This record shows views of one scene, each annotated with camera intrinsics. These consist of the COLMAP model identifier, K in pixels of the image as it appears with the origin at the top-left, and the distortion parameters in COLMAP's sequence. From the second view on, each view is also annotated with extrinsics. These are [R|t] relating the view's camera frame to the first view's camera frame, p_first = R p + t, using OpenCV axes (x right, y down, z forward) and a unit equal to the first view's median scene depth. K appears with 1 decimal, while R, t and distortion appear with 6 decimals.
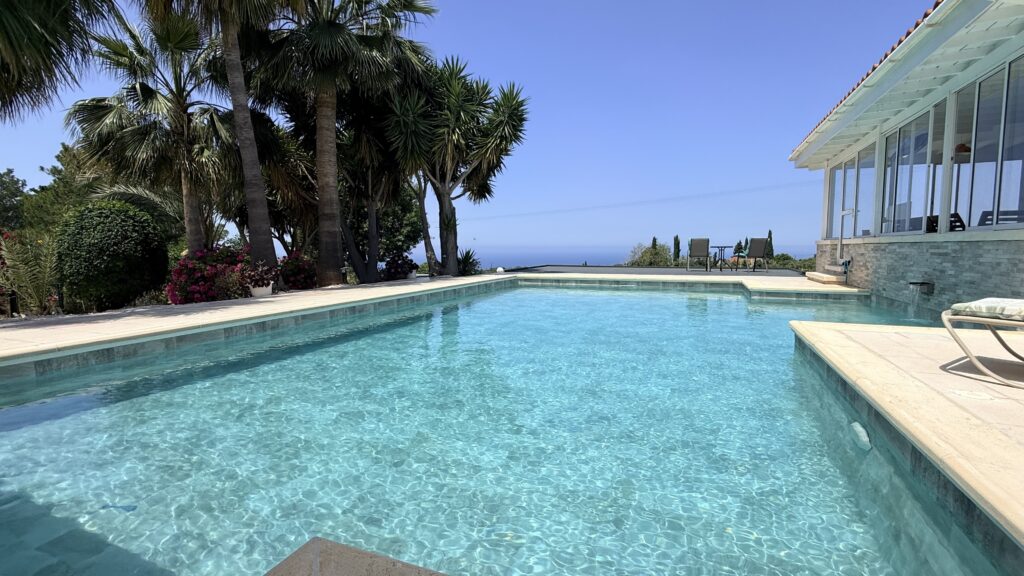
lens RADIAL K [[481.4, 0, 514.3], [0, 481.4, 286.6], [0, 0, 1]] dist [-0.005324, 0.001955]
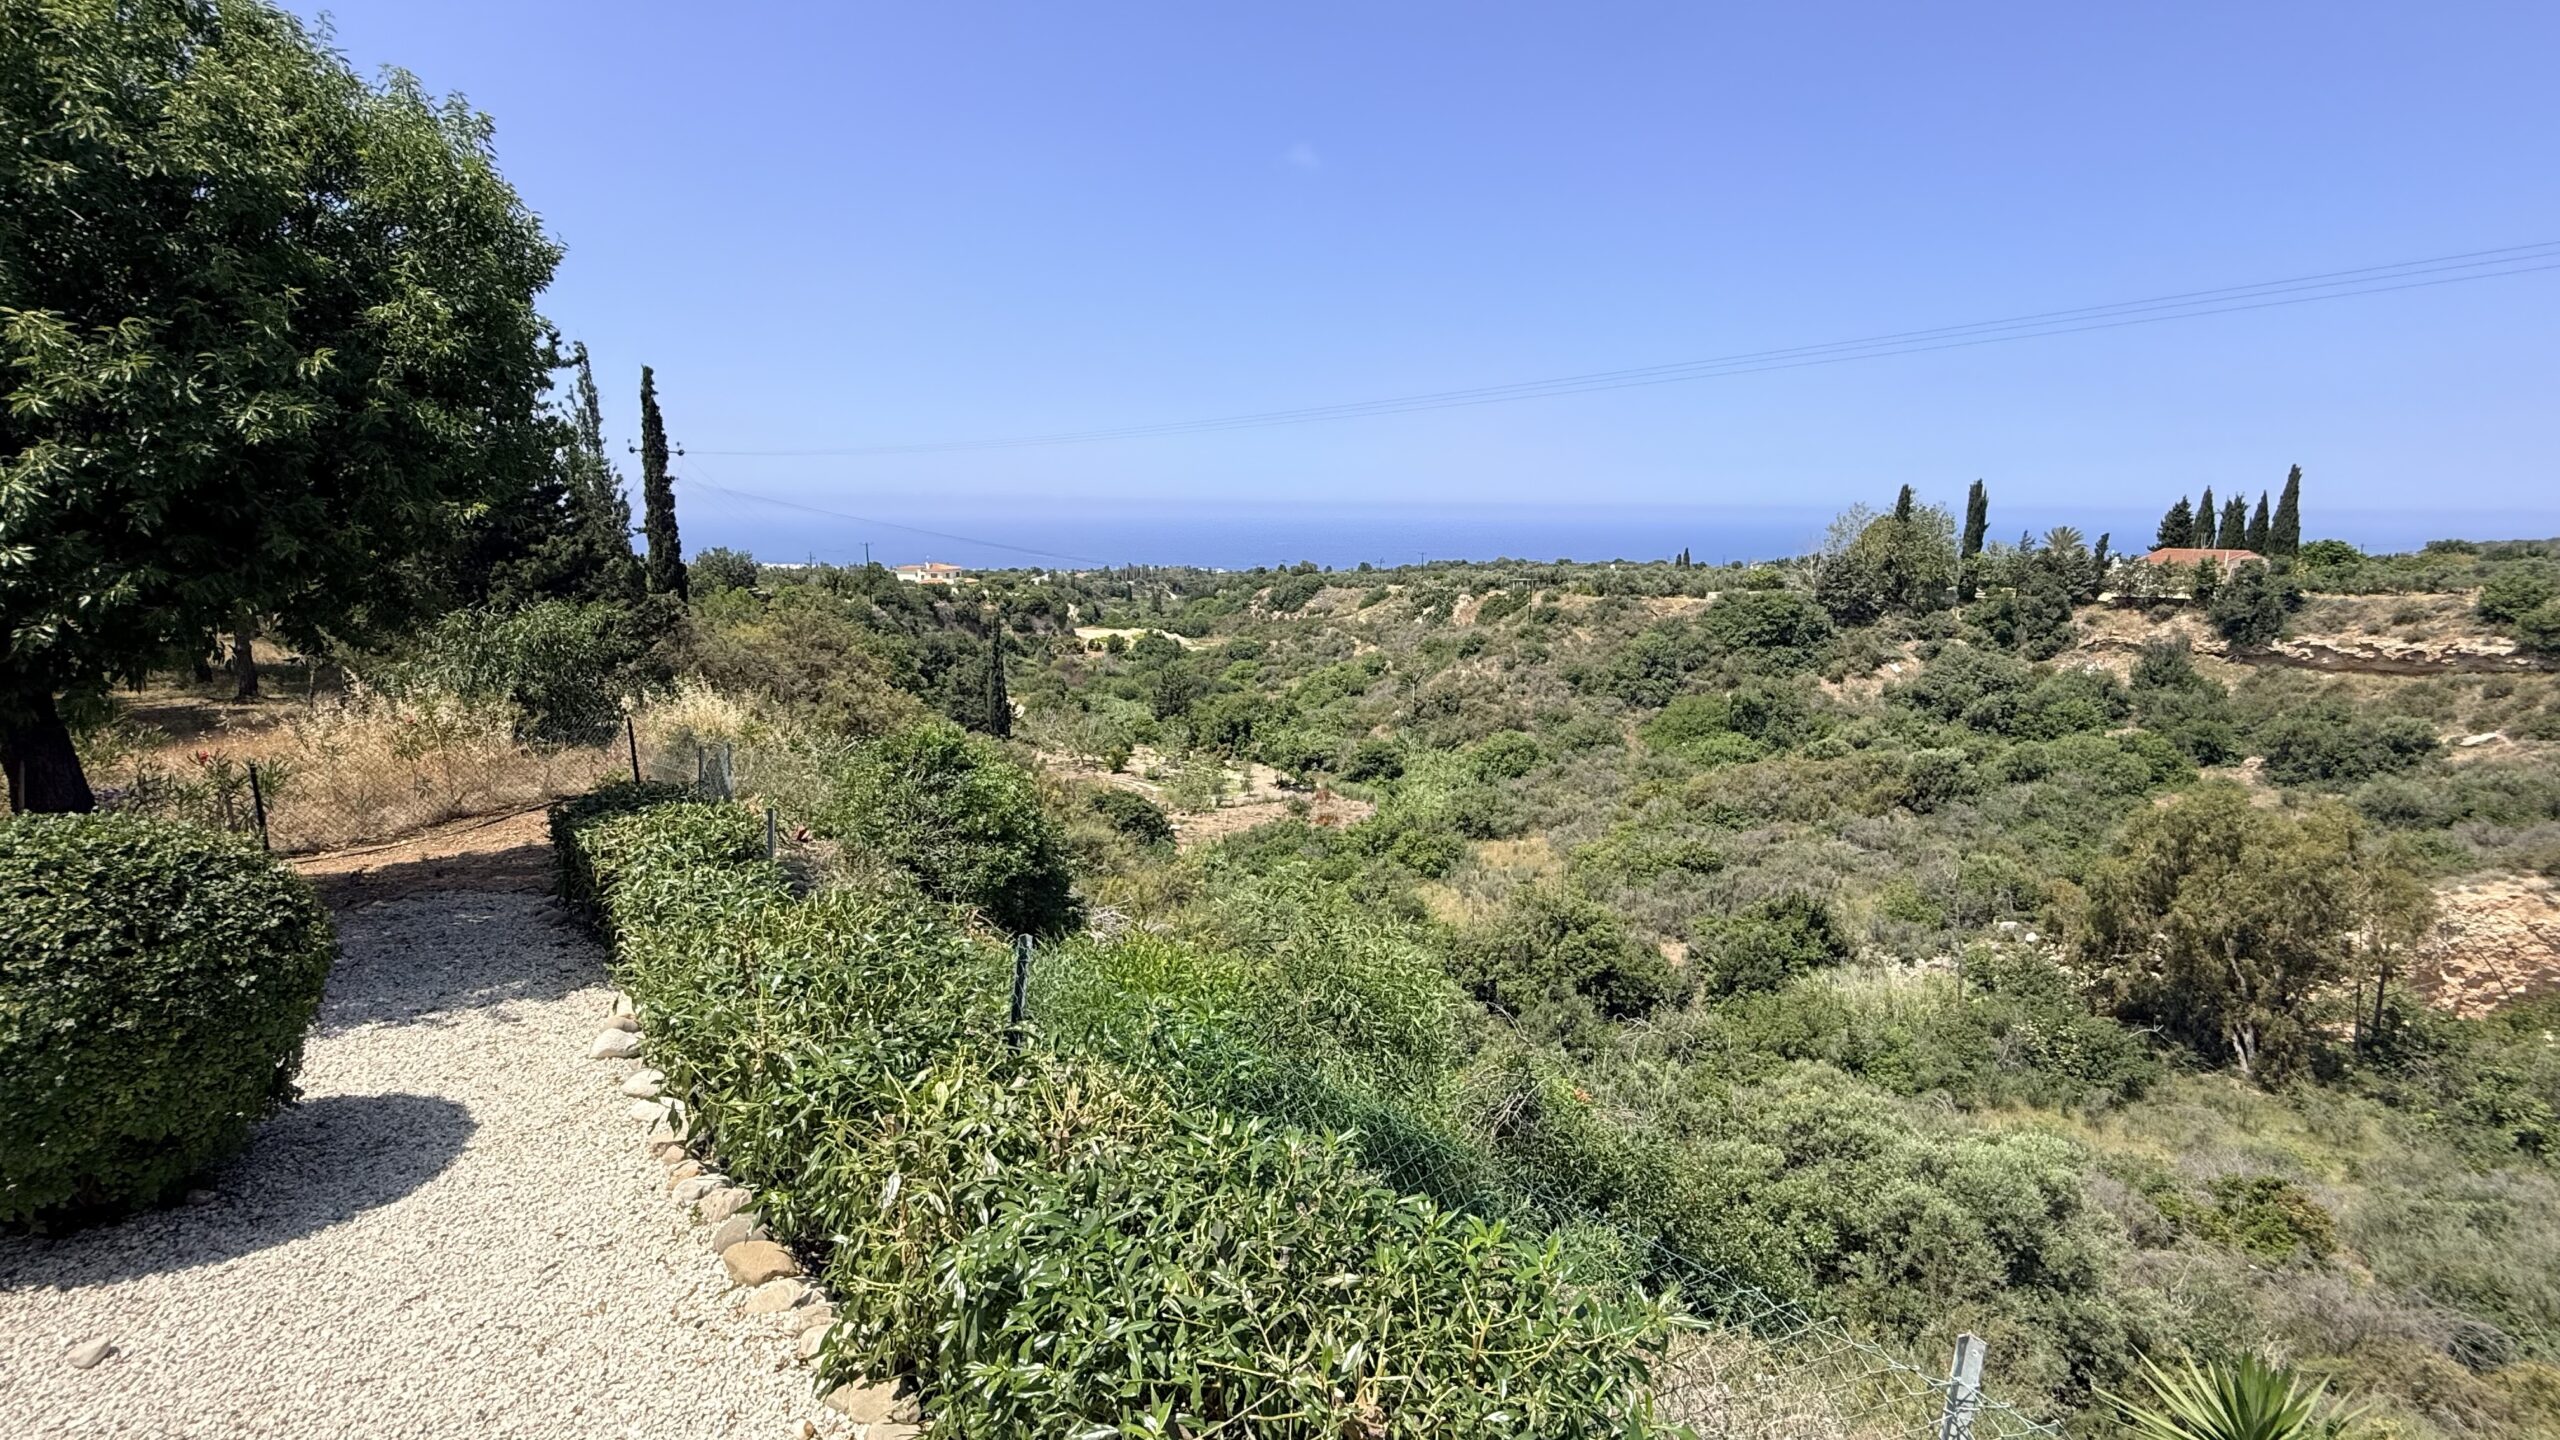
lens RADIAL K [[1203.4, 0, 1273.0], [0, 1203.4, 734.9], [0, 0, 1]] dist [-0.005324, 0.001955]
pose [[0.983664, 0.043280, -0.174736, 0.207736], [-0.024418, 0.993776, 0.108692, -0.188589], [0.178353, -0.102649, 0.978598, 1.543068]]
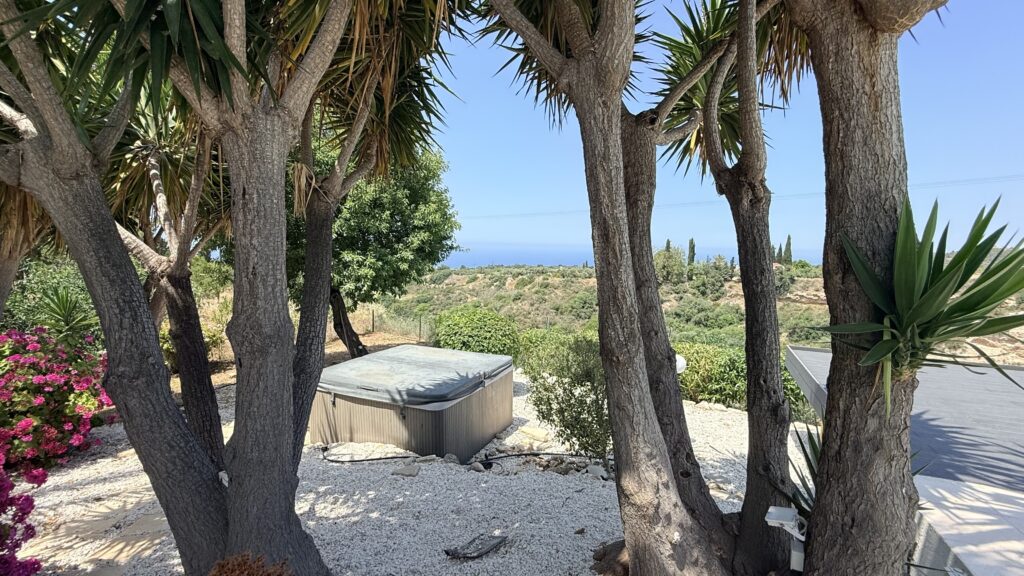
lens RADIAL K [[481.4, 0, 513.9], [0, 481.4, 293.0], [0, 0, 1]] dist [-0.005324, 0.001955]
pose [[0.999663, 0.025381, 0.005400, -0.255594], [-0.025482, 0.999486, 0.019431, -0.147776], [-0.004904, -0.019562, 0.999797, 1.011296]]
